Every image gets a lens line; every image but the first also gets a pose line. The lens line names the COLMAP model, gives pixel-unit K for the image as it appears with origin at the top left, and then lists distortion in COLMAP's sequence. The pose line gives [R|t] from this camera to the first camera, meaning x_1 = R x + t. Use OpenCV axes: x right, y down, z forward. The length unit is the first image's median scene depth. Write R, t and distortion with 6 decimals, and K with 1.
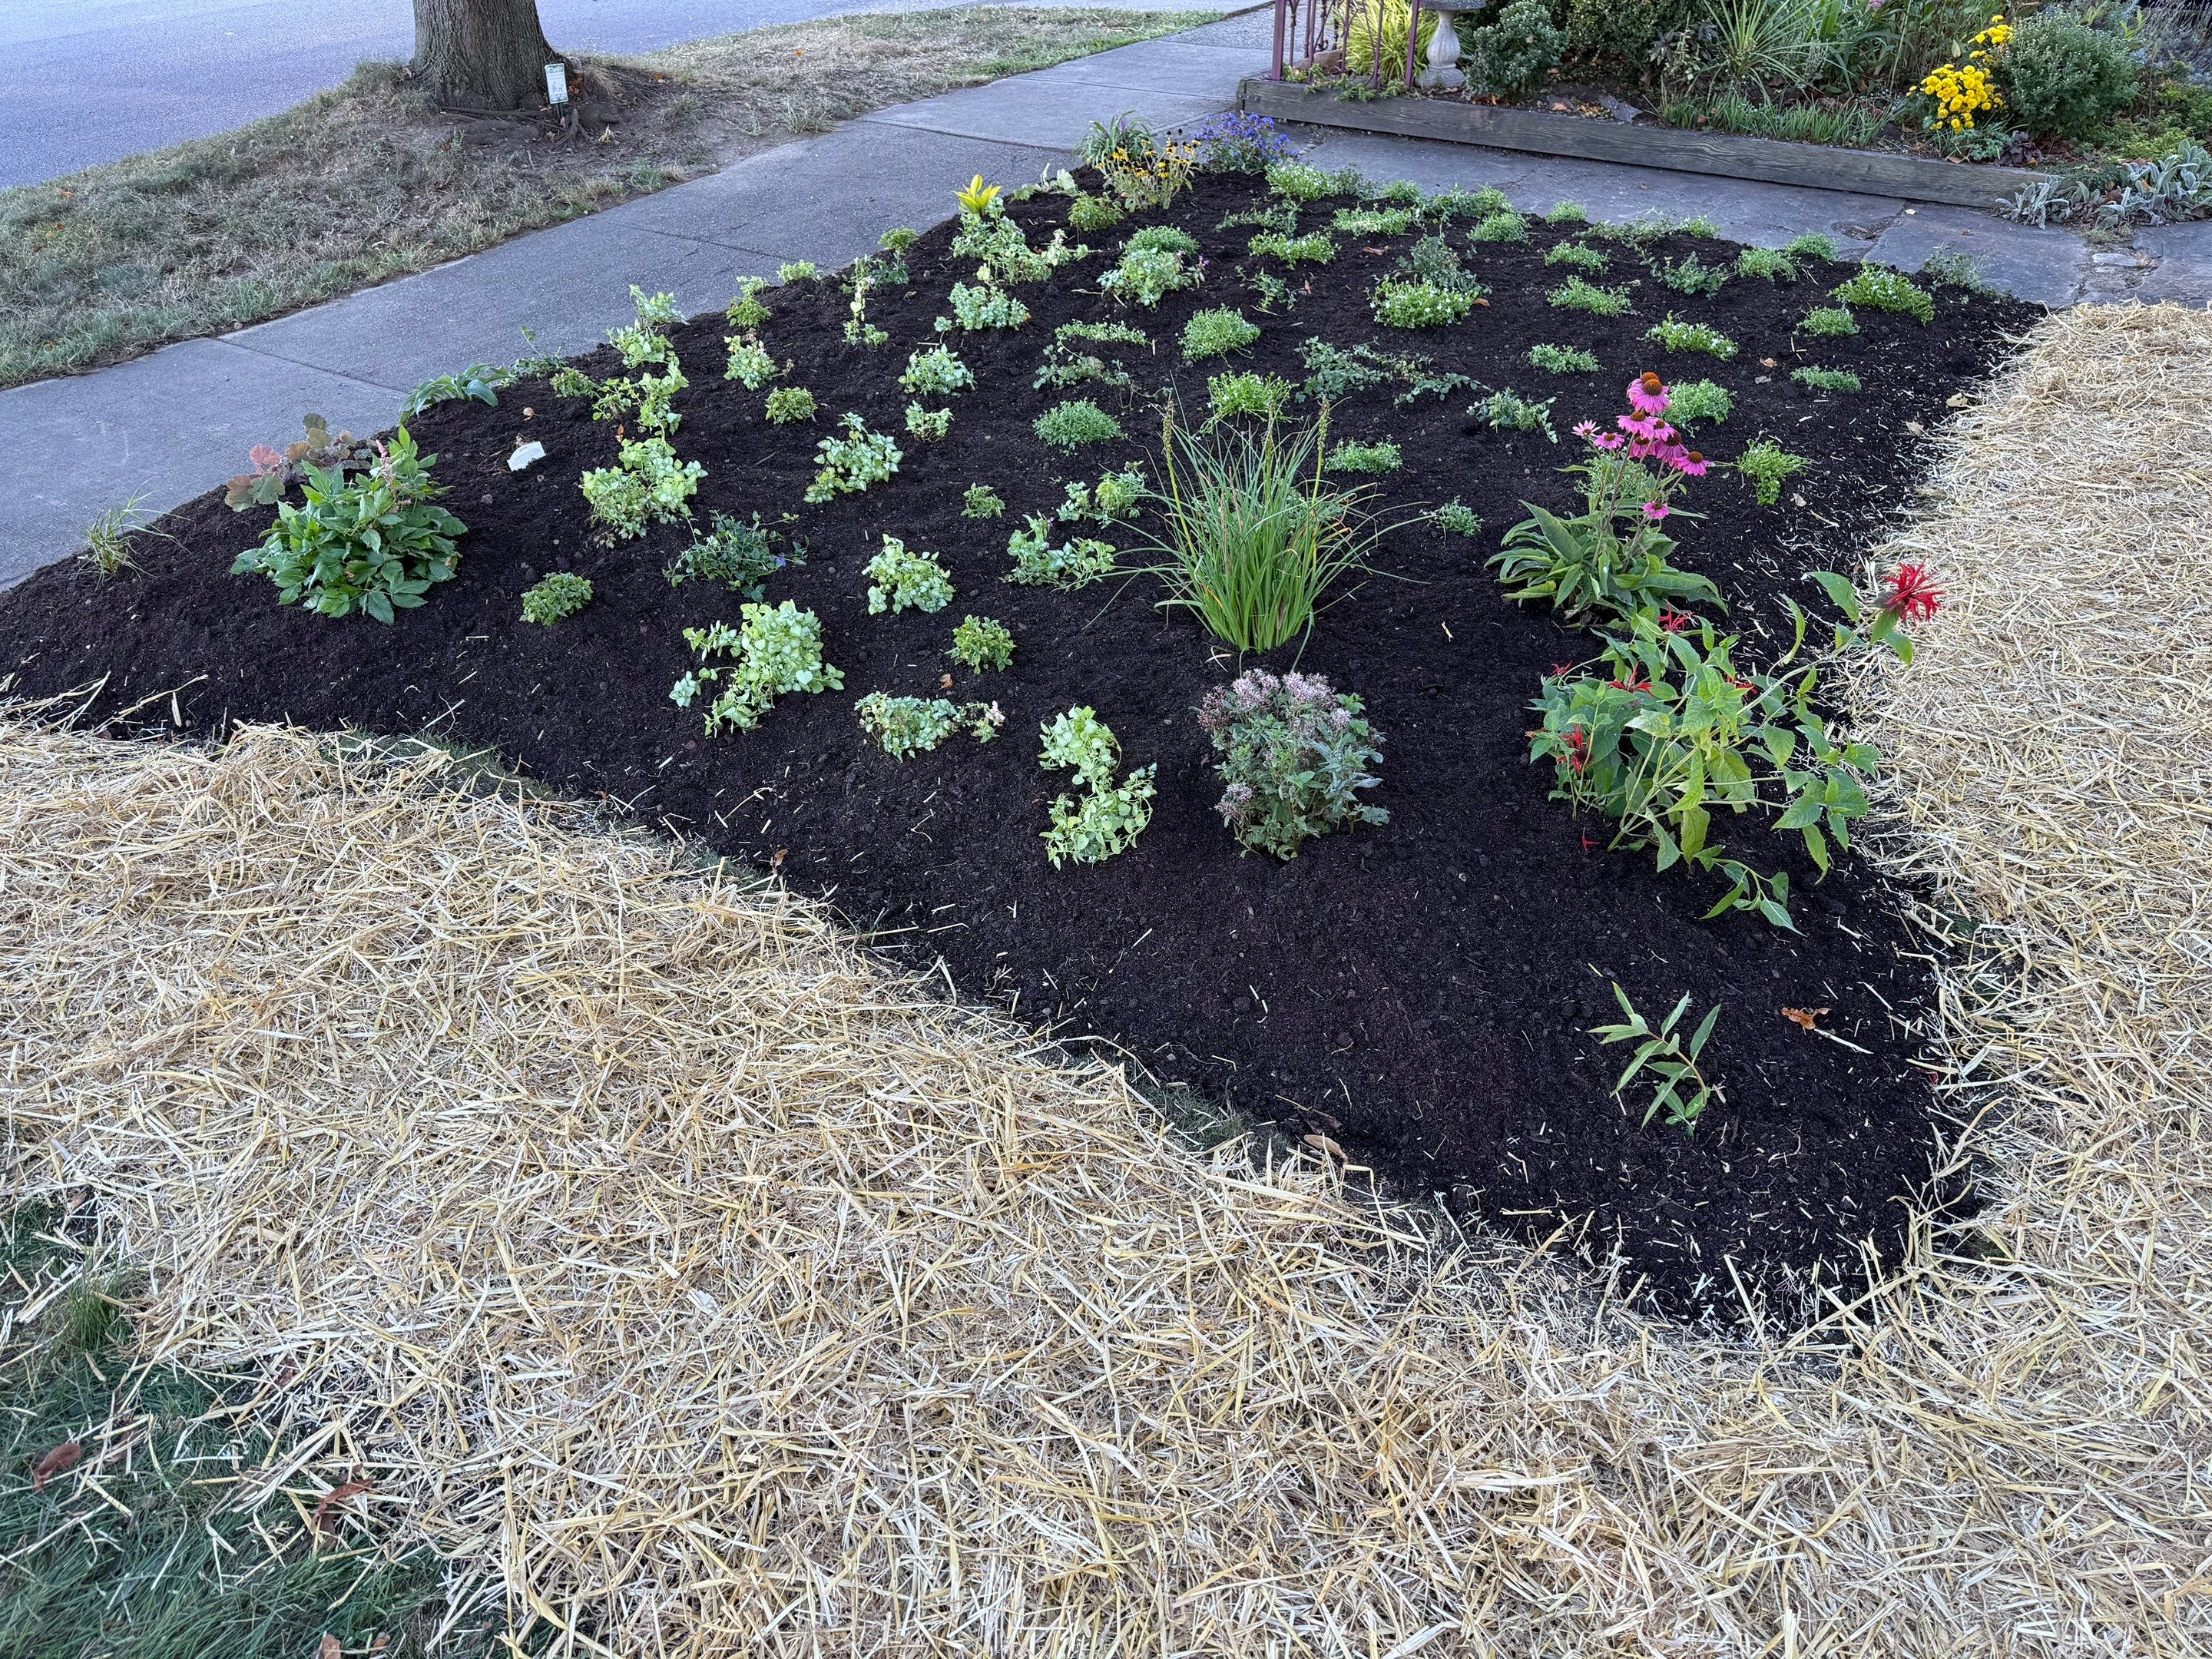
lens RADIAL K [[1533.8, 0, 1106.0], [0, 1533.8, 829.5], [0, 0, 1]] dist [0.176023, -0.308216]
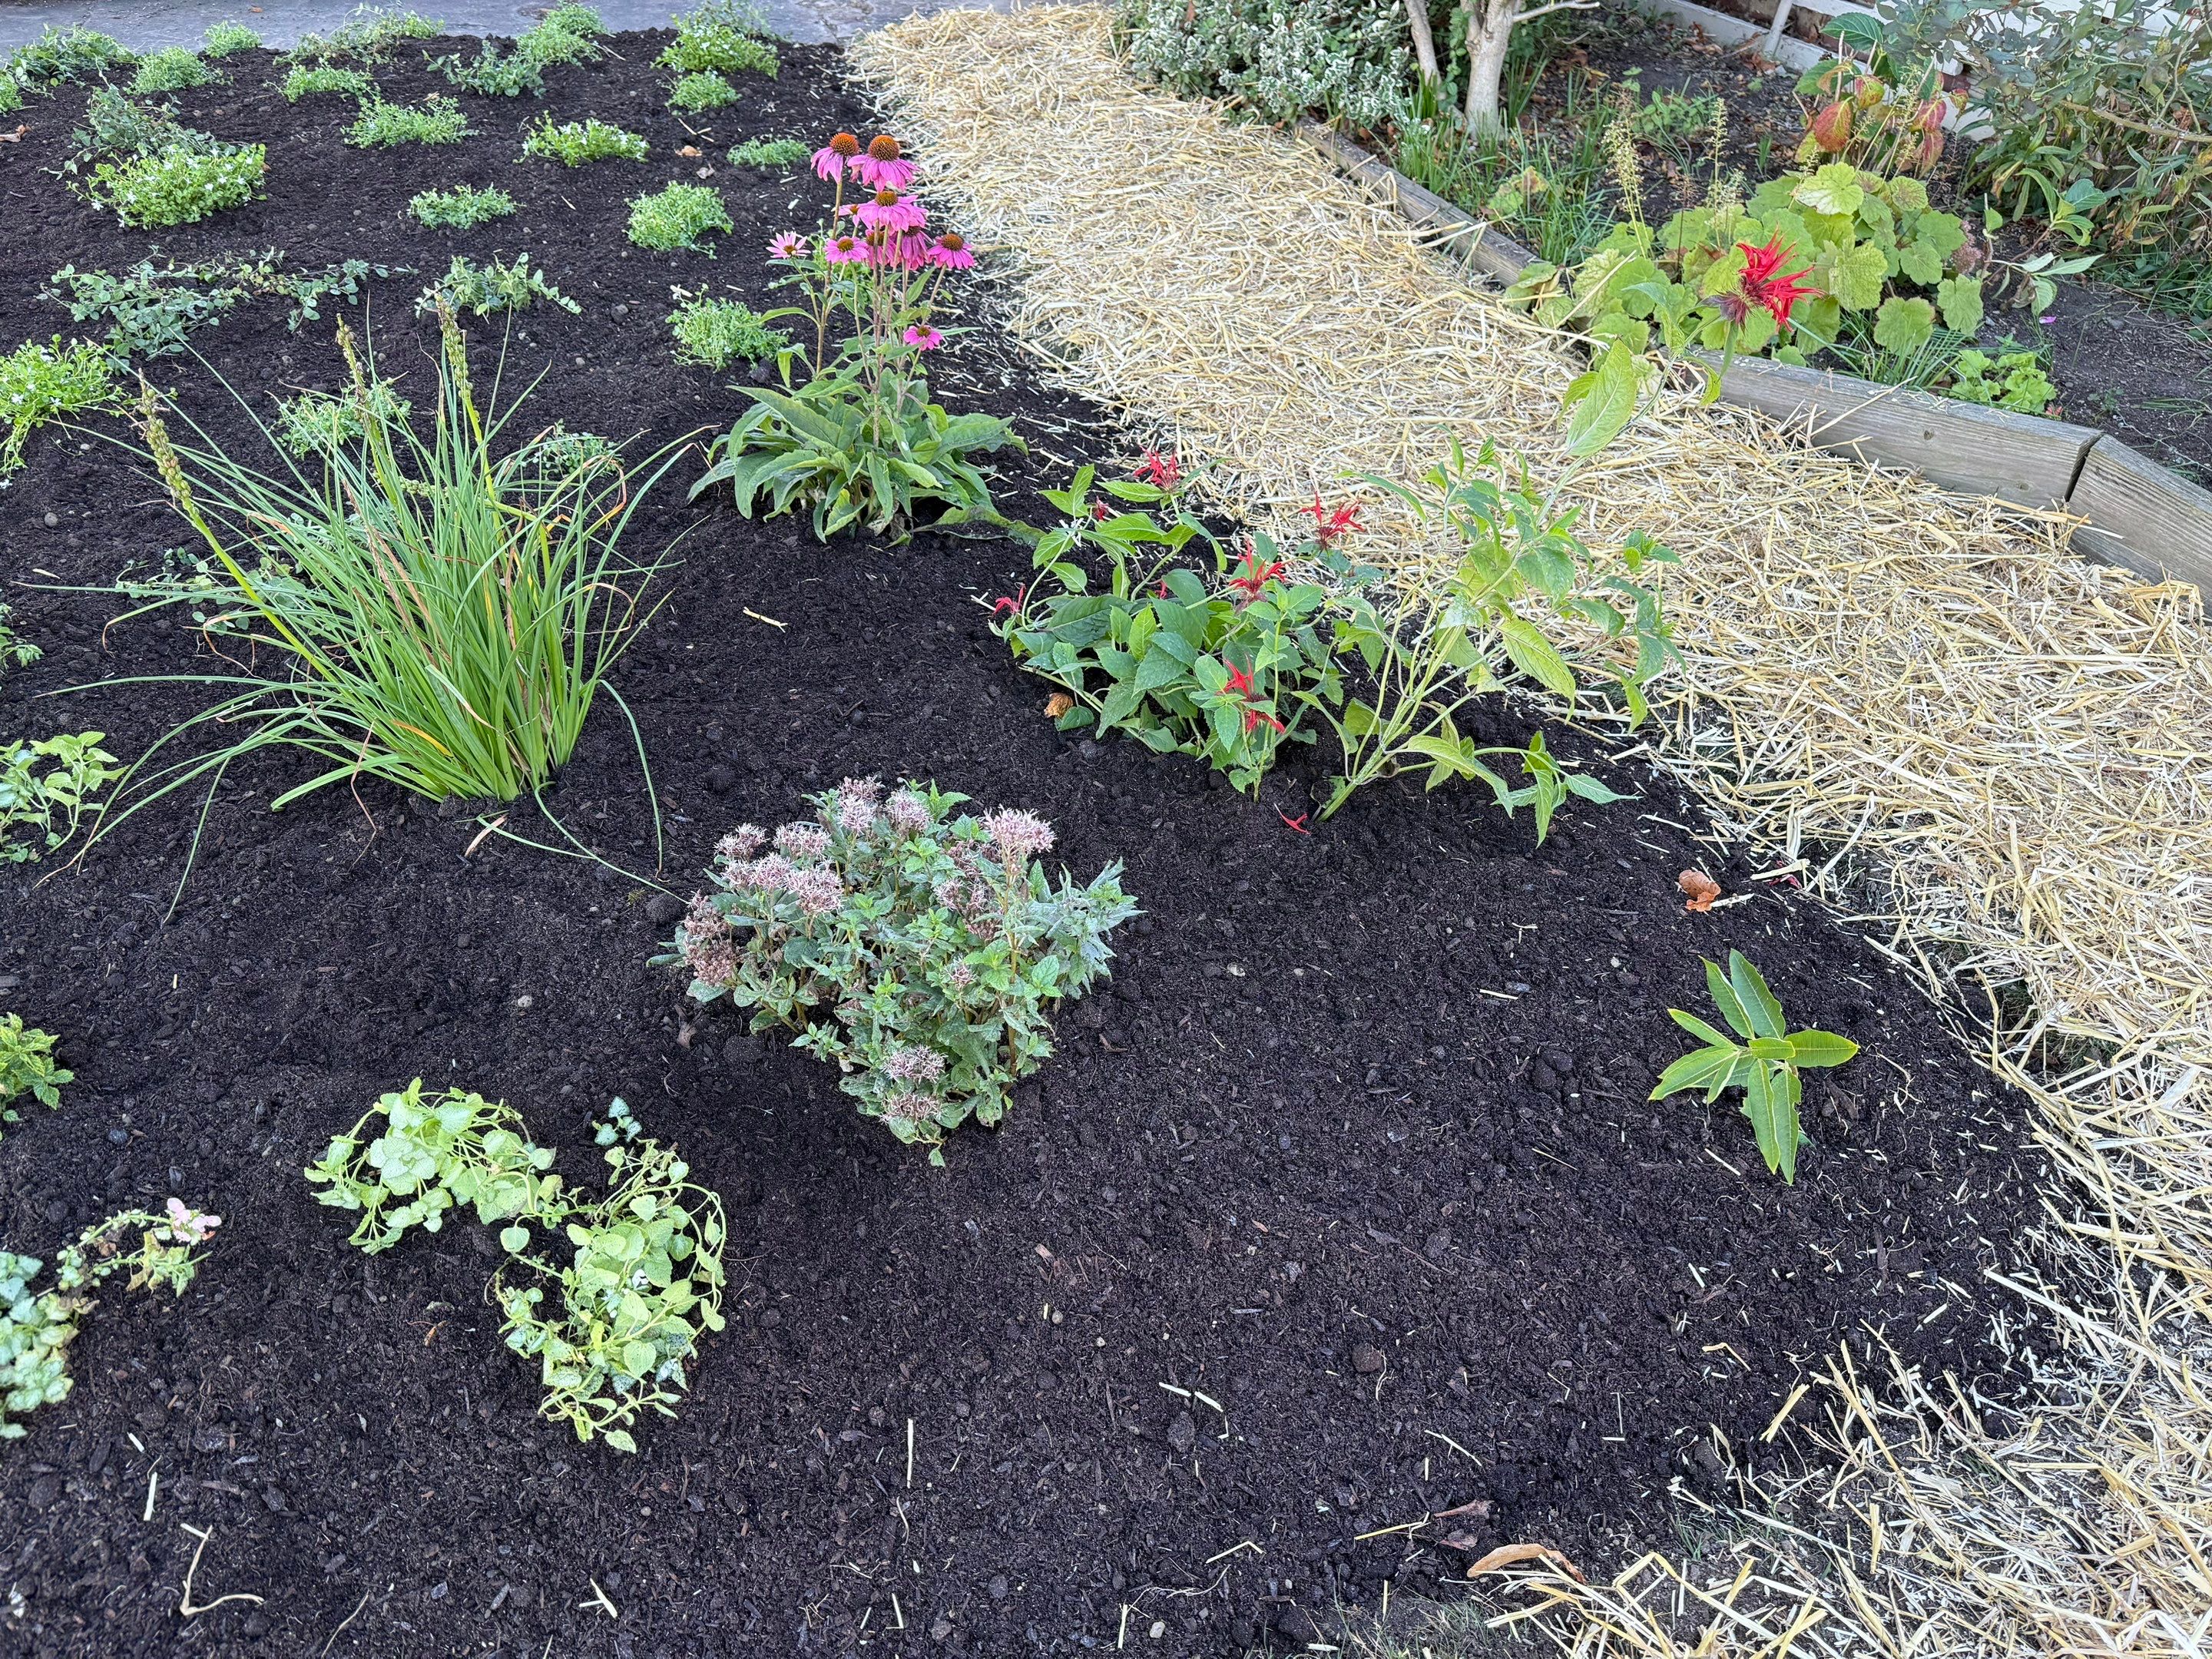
lens RADIAL K [[1573.8, 0, 1106.0], [0, 1573.8, 829.5], [0, 0, 1]] dist [0.027485, -0.027497]
pose [[0.635695, -0.474950, 0.608535, -0.131230], [0.433146, 0.871986, 0.228091, -0.165189], [-0.638965, 0.118588, 0.760039, 0.544027]]
